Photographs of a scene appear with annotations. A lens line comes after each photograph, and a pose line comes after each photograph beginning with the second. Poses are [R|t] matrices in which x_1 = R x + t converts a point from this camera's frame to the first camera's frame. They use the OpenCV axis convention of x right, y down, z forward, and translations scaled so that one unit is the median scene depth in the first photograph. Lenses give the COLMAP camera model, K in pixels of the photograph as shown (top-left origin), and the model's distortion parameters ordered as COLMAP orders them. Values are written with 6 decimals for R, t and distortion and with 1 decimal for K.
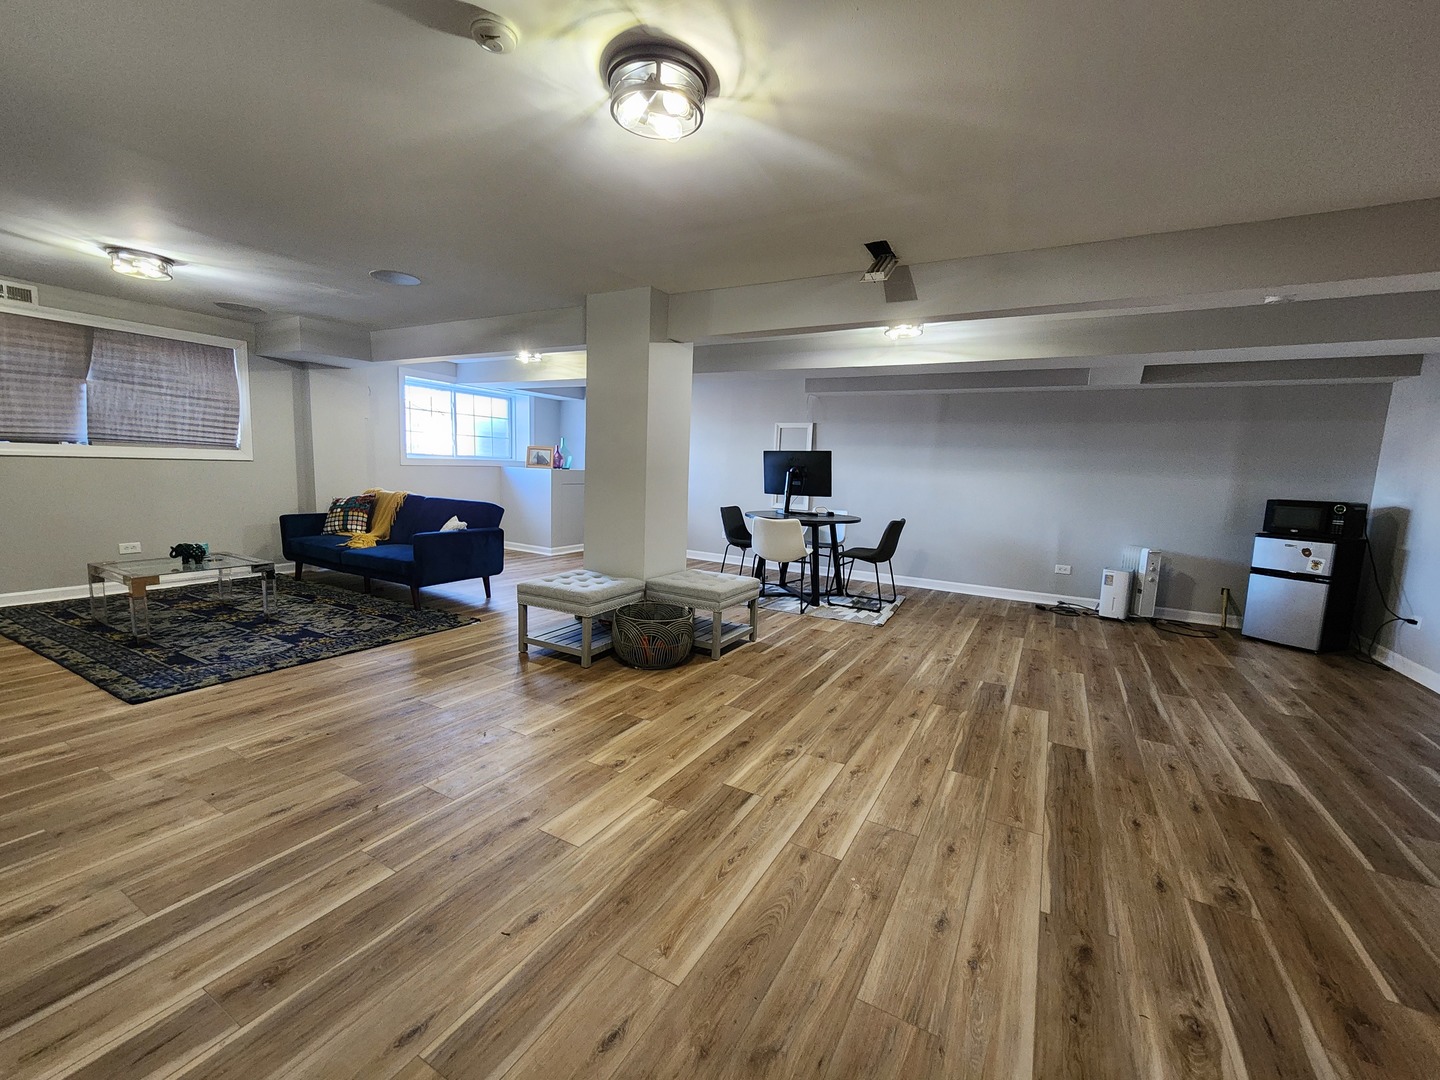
lens RADIAL K [[596.2, 0, 720.0], [0, 596.2, 548.5], [0, 0, 1]] dist [-0.000130, 0.001012]
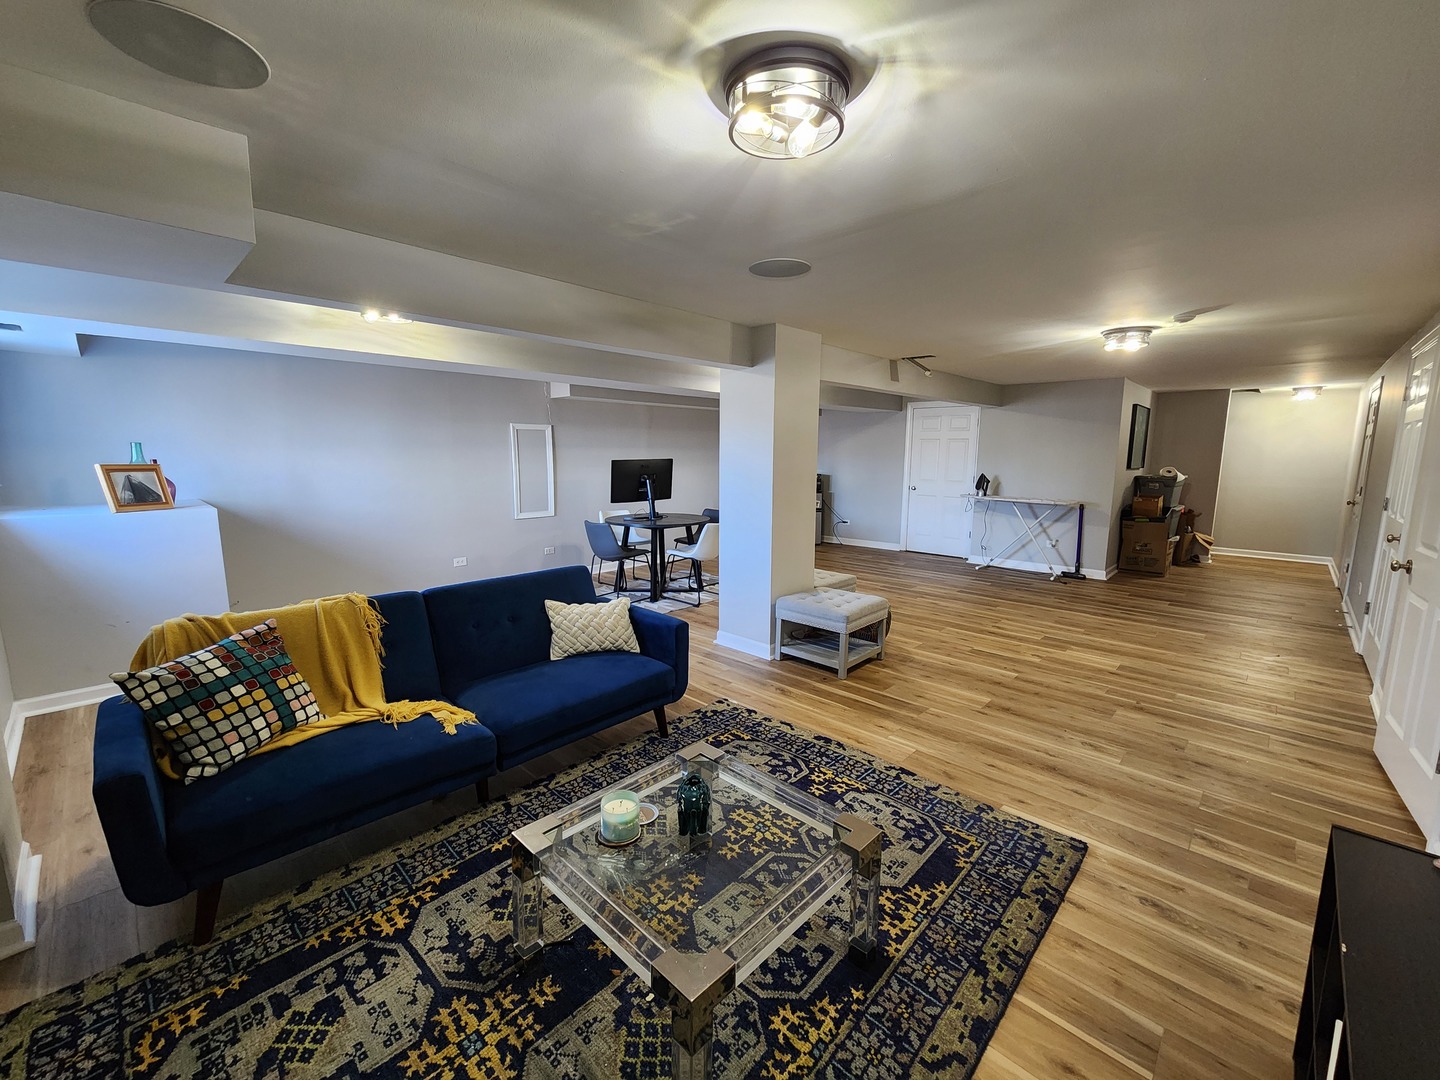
lens RADIAL K [[596.2, 0, 731.1], [0, 596.2, 536.3], [0, 0, 1]] dist [-0.000130, 0.001012]
pose [[0.236245, -0.174555, 0.955886, -1.302332], [0.135178, 0.980071, 0.145562, -0.243841], [-0.962245, 0.094827, 0.255133, 0.881404]]
